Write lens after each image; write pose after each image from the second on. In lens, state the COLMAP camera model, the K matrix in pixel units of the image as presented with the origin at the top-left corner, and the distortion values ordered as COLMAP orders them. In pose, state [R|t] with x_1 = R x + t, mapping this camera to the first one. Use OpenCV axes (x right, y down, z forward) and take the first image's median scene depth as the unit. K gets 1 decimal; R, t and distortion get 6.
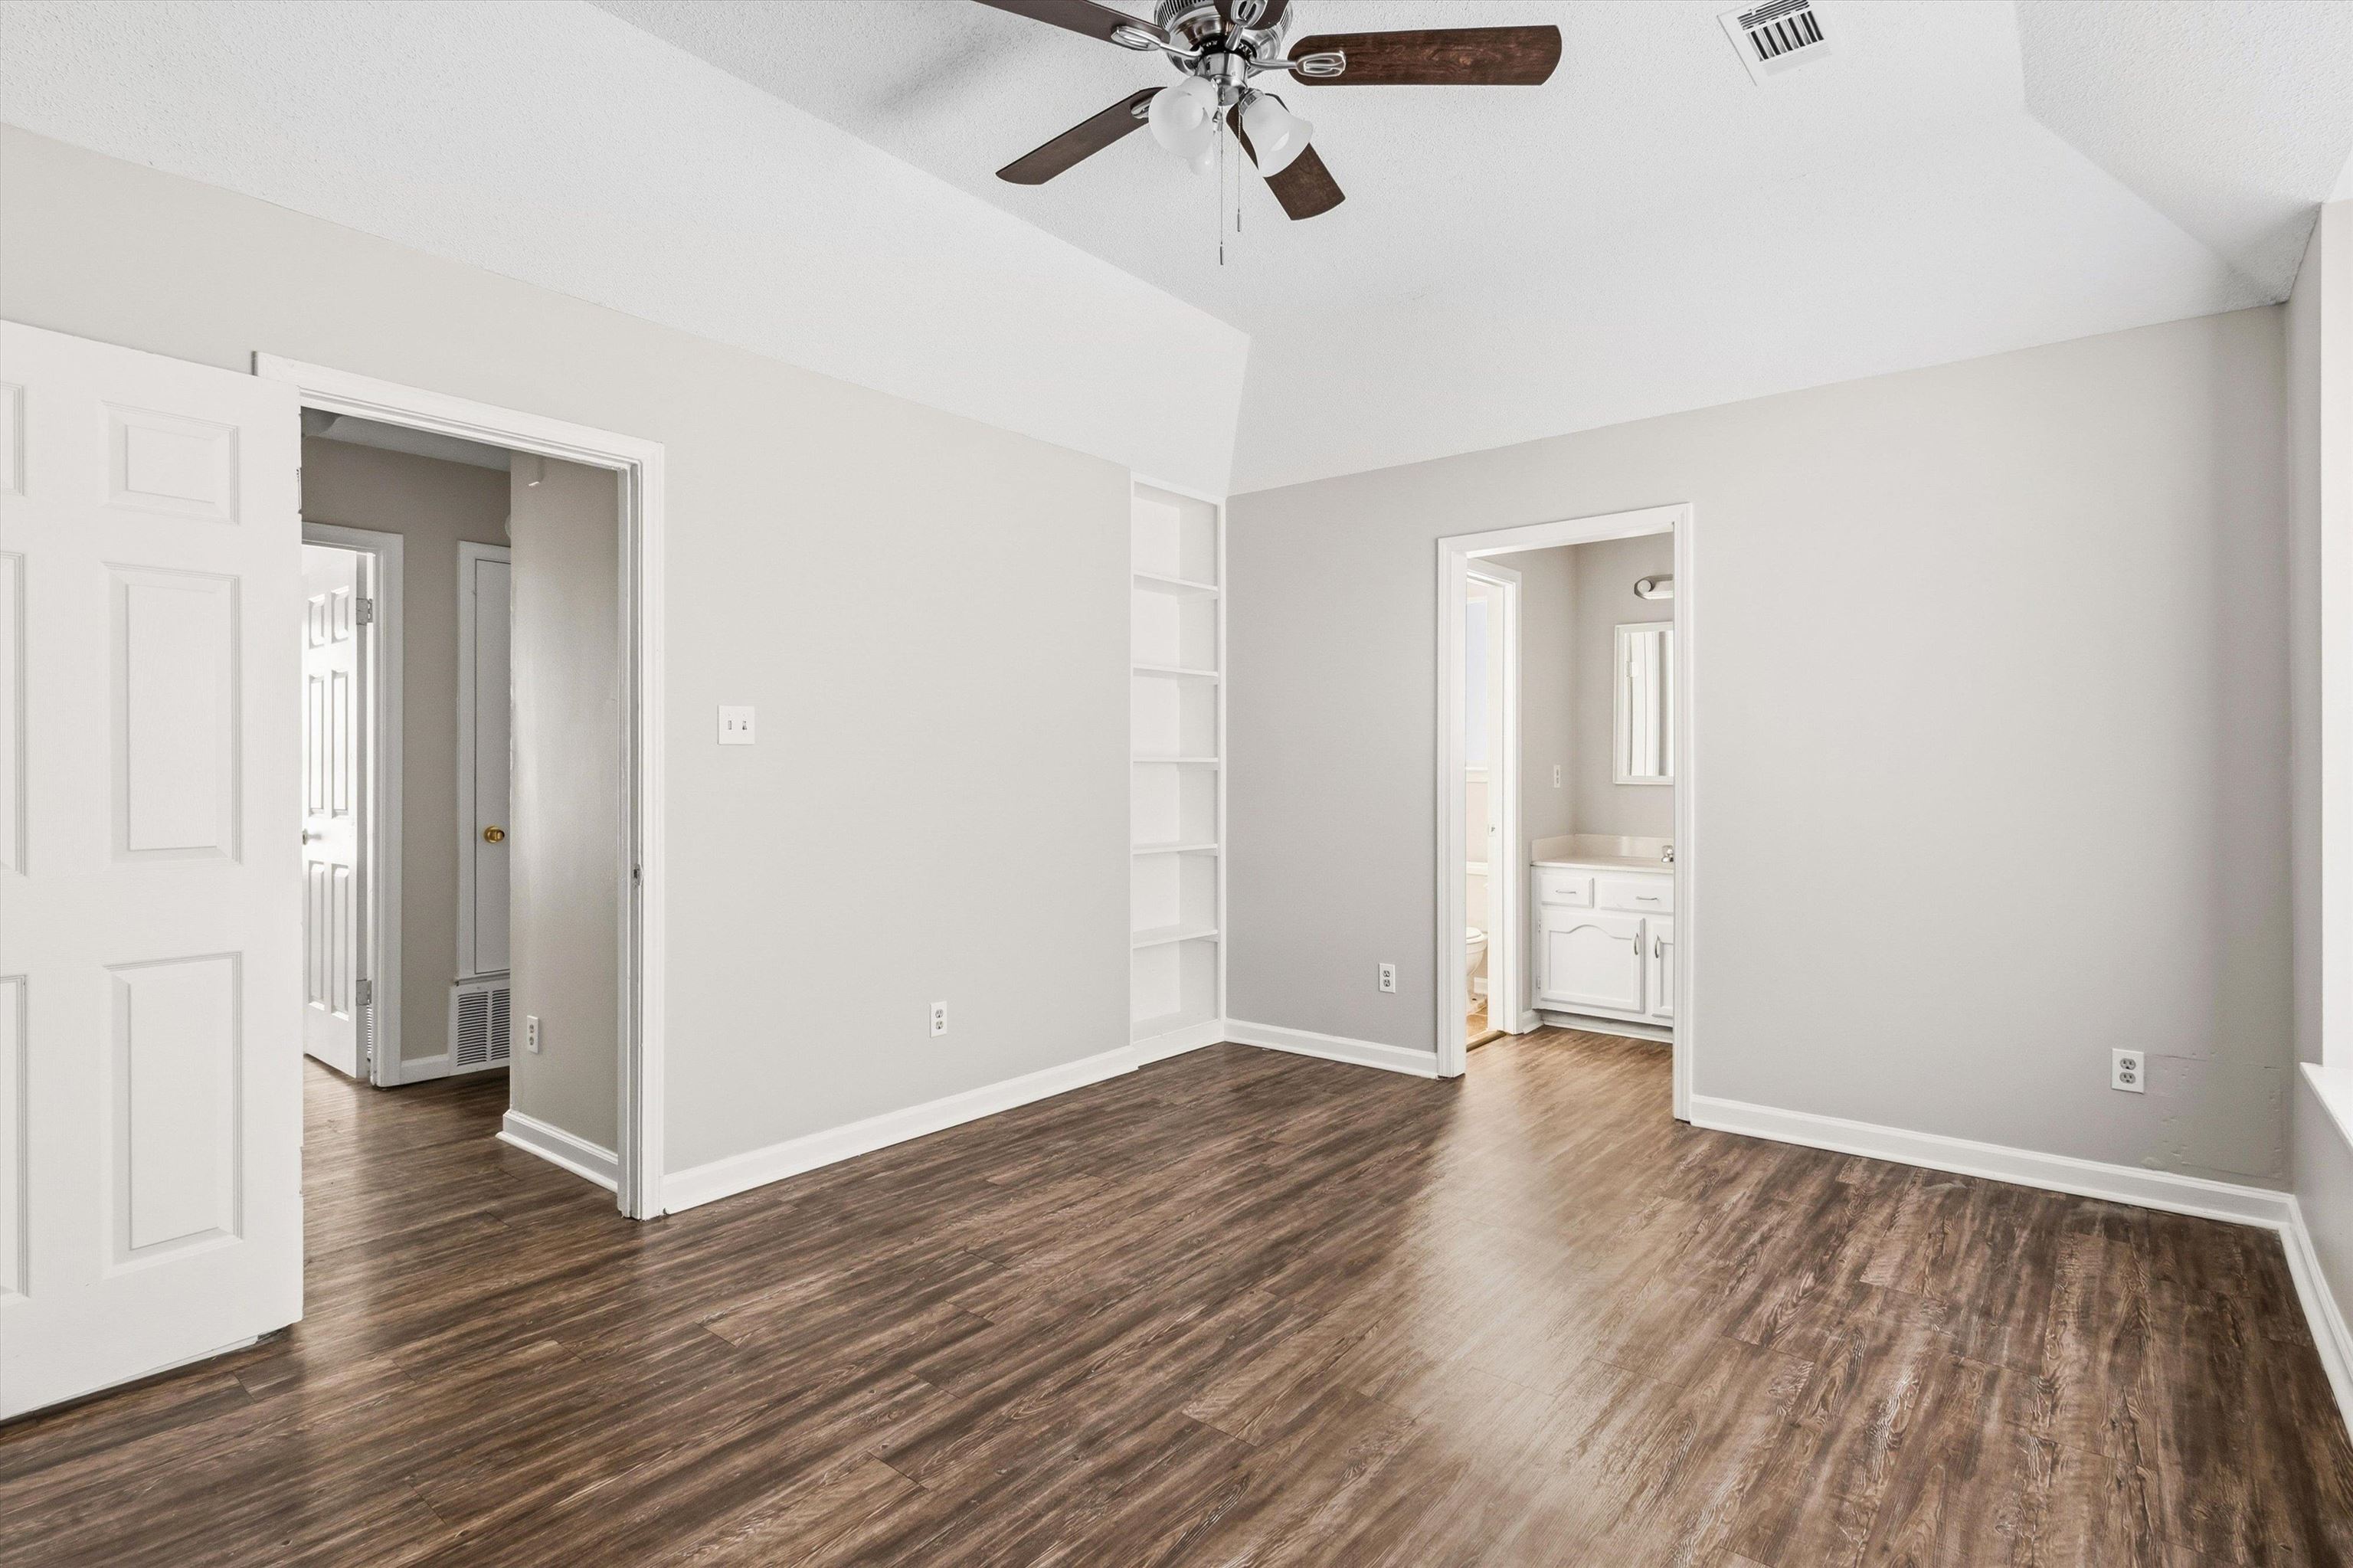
lens RADIAL K [[1163.5, 0, 1168.0], [0, 1163.5, 771.2], [0, 0, 1]] dist [0.007783, -0.000591]
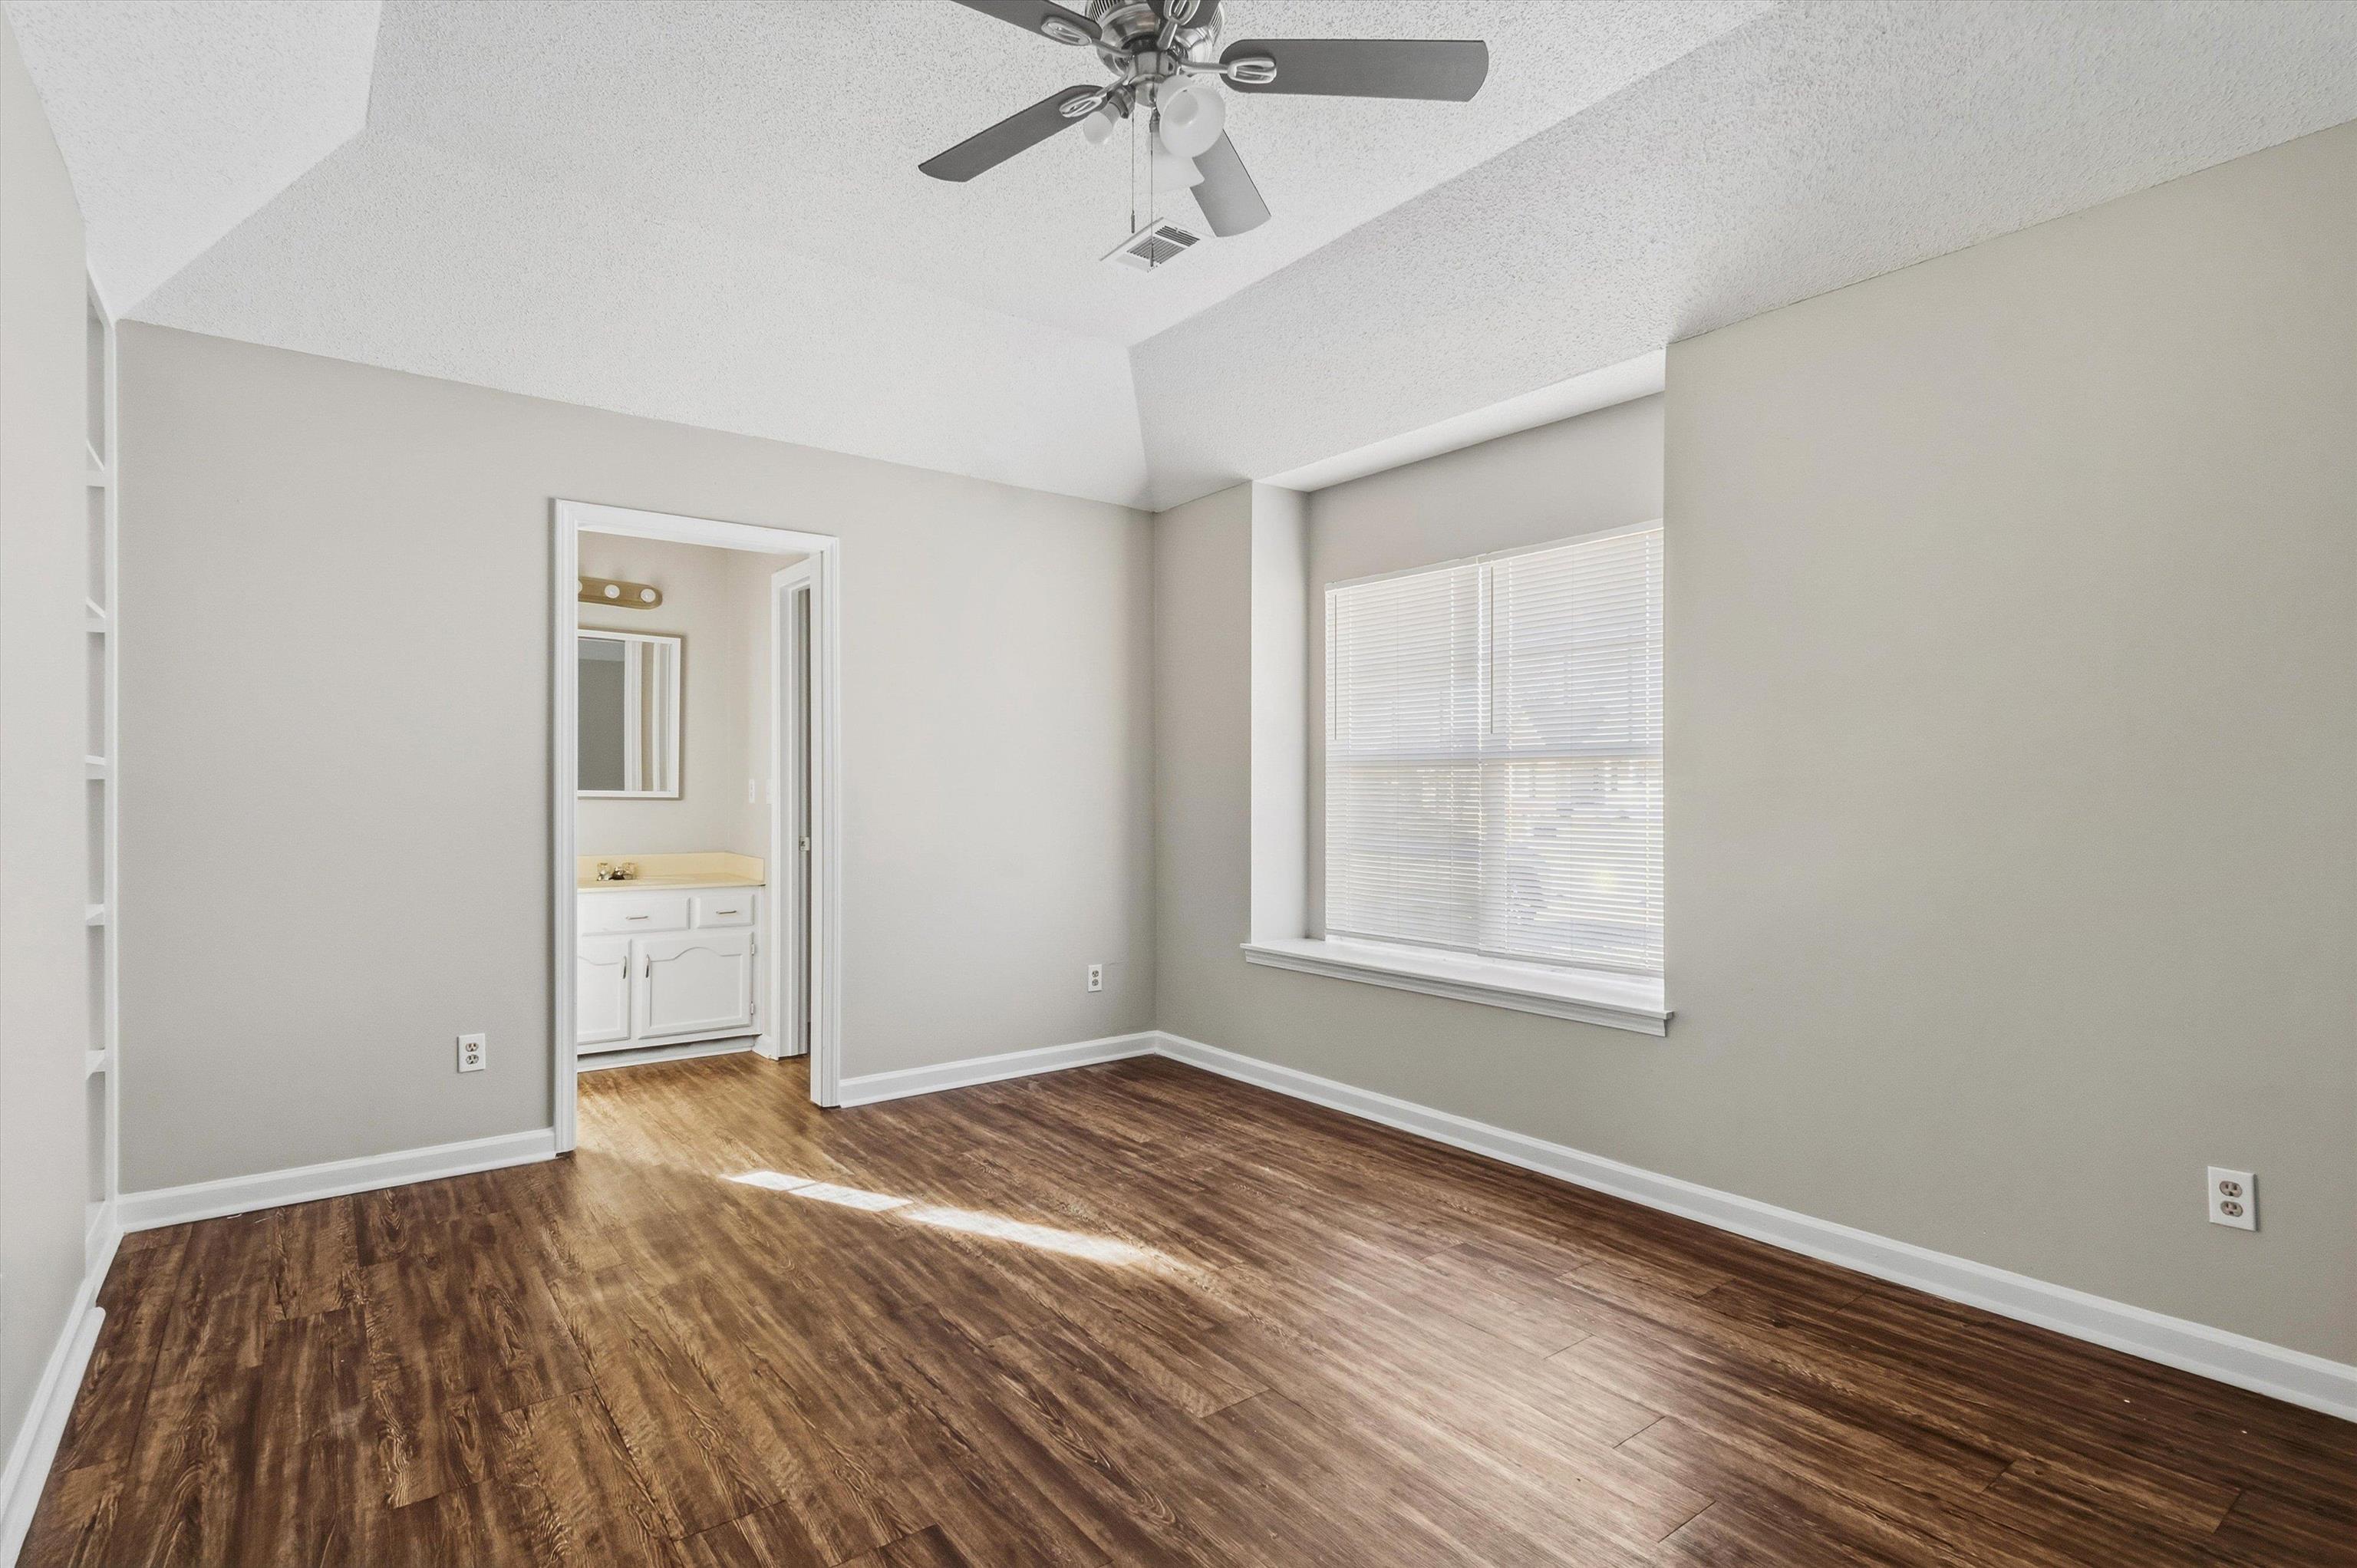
lens RADIAL K [[1165.4, 0, 1170.0], [0, 1165.4, 771.1], [0, 0, 1]] dist [0.007783, -0.000591]
pose [[0.220317, 0.018252, 0.975258, -0.734938], [-0.002891, 0.999833, -0.018059, 0.006359], [-0.975424, 0.001160, 0.220333, 0.595729]]
